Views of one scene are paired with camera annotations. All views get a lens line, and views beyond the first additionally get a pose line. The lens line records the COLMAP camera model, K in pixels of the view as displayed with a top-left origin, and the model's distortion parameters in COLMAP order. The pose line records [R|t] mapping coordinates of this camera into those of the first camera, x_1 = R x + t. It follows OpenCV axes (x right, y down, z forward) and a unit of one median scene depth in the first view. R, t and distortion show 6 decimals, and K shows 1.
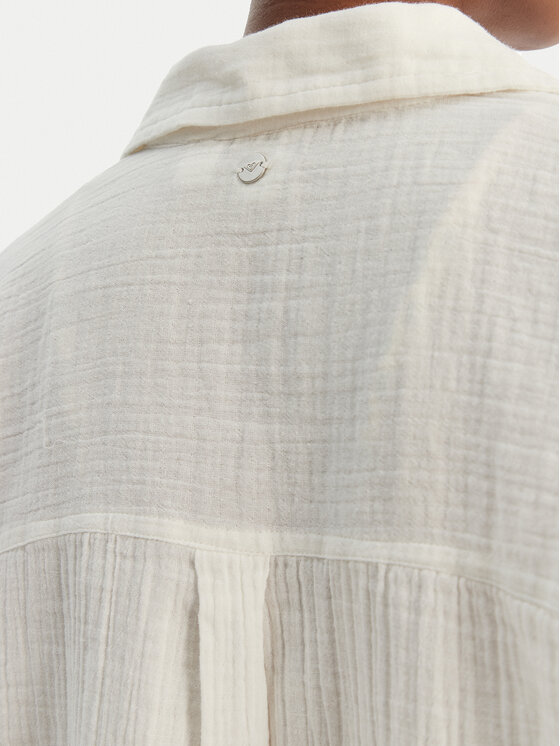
lens RADIAL K [[1046.4, 0, 280.0], [0, 1046.4, 373.0], [0, 0, 1]] dist [-0.045107, -0.025326]
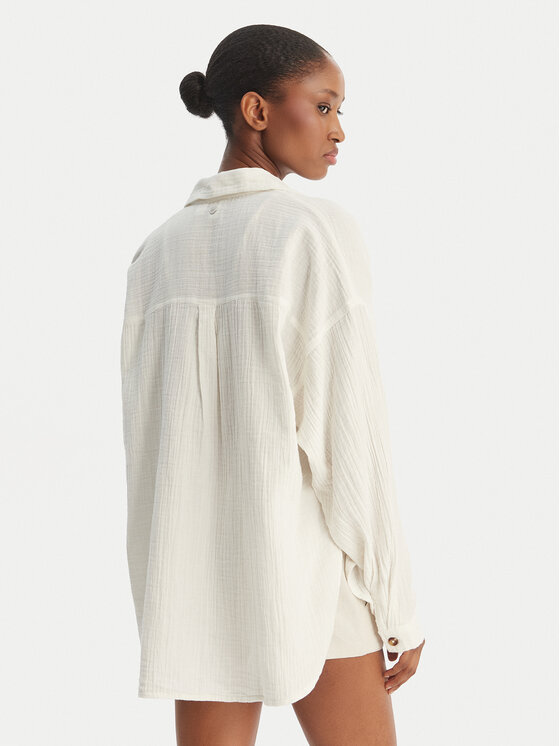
lens RADIAL K [[1050.2, 0, 280.0], [0, 1050.2, 373.0], [0, 0, 1]] dist [0.847951, -0.005150]
pose [[0.992615, -0.000279, -0.121309, 0.745296], [-0.007357, 0.998019, -0.062489, 0.697997], [0.121086, 0.062920, 0.990646, -3.078580]]
